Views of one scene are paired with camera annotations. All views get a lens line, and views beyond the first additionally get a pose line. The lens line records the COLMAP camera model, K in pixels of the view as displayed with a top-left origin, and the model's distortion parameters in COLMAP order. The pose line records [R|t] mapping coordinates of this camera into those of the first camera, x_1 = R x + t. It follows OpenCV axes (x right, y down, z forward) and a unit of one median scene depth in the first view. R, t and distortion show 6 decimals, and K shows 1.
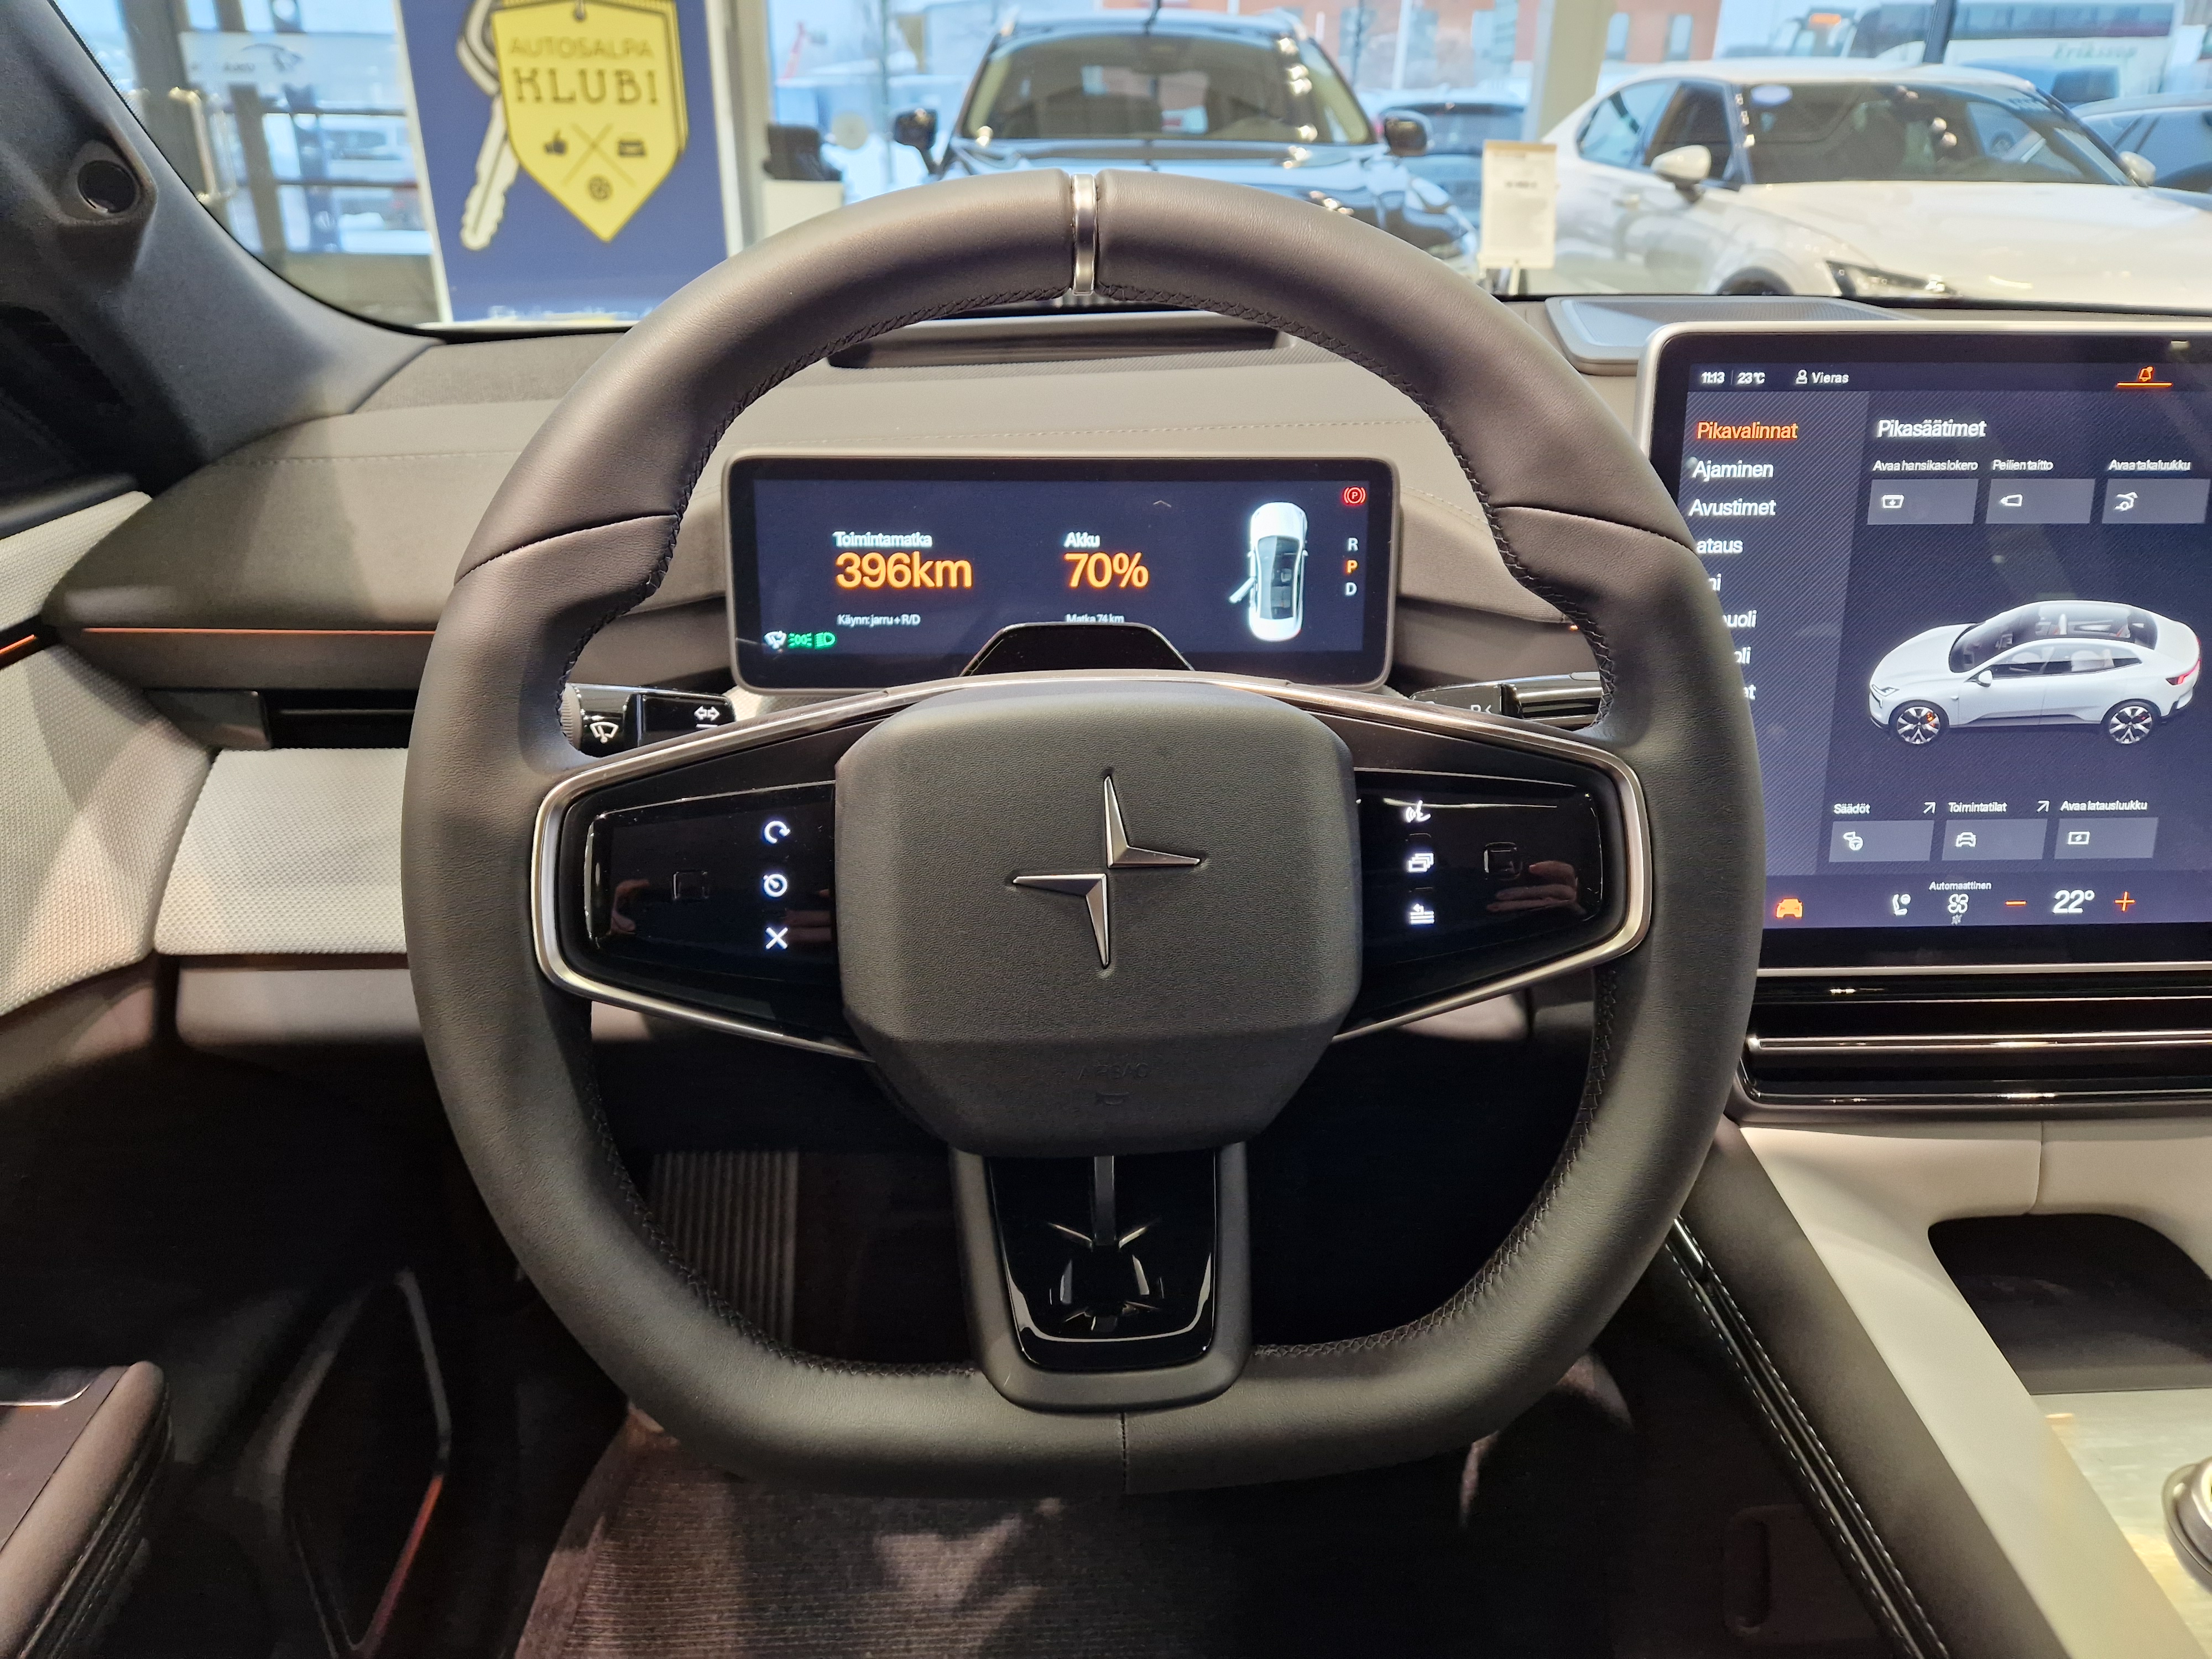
lens RADIAL K [[1472.7, 0, 1105.5], [0, 1472.7, 836.1], [0, 0, 1]] dist [0.006628, -0.005614]
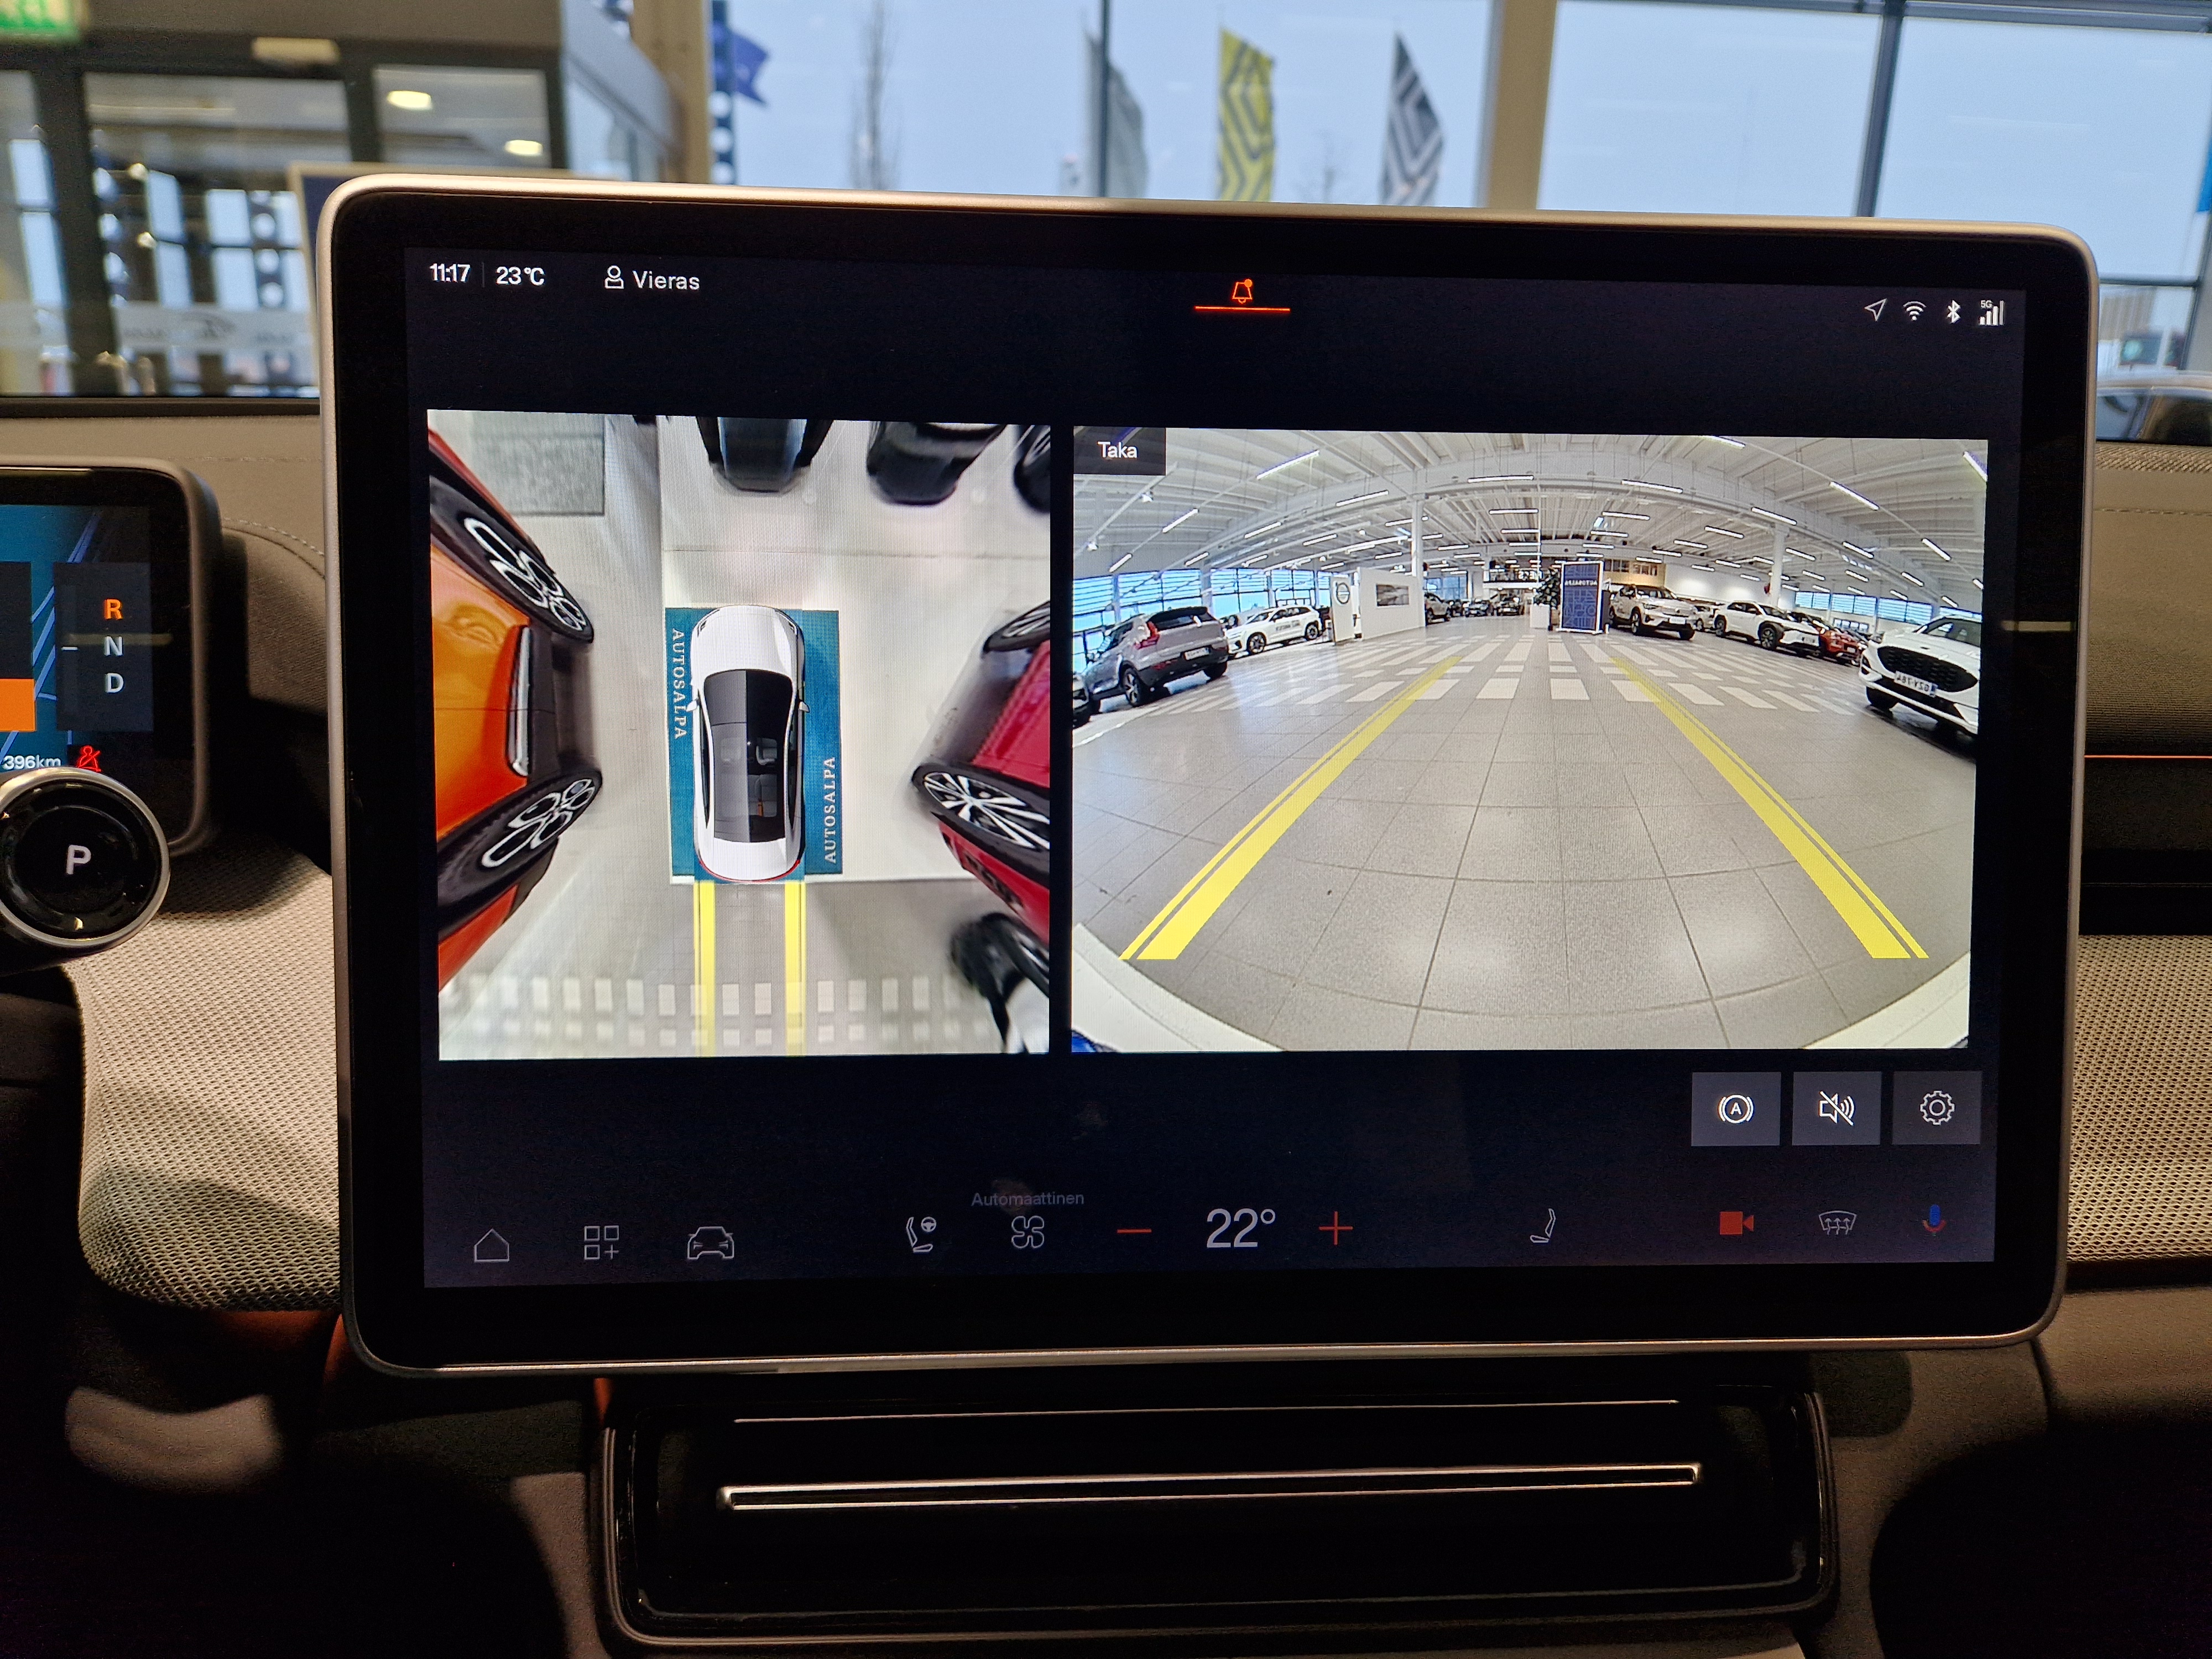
lens RADIAL K [[1472.7, 0, 1105.1], [0, 1472.7, 826.7], [0, 0, 1]] dist [0.006628, -0.005614]
pose [[0.999679, 0.006285, 0.024526, 0.593533], [-0.001797, 0.983870, -0.178878, -0.004183], [-0.025255, 0.178777, 0.983566, 0.439694]]
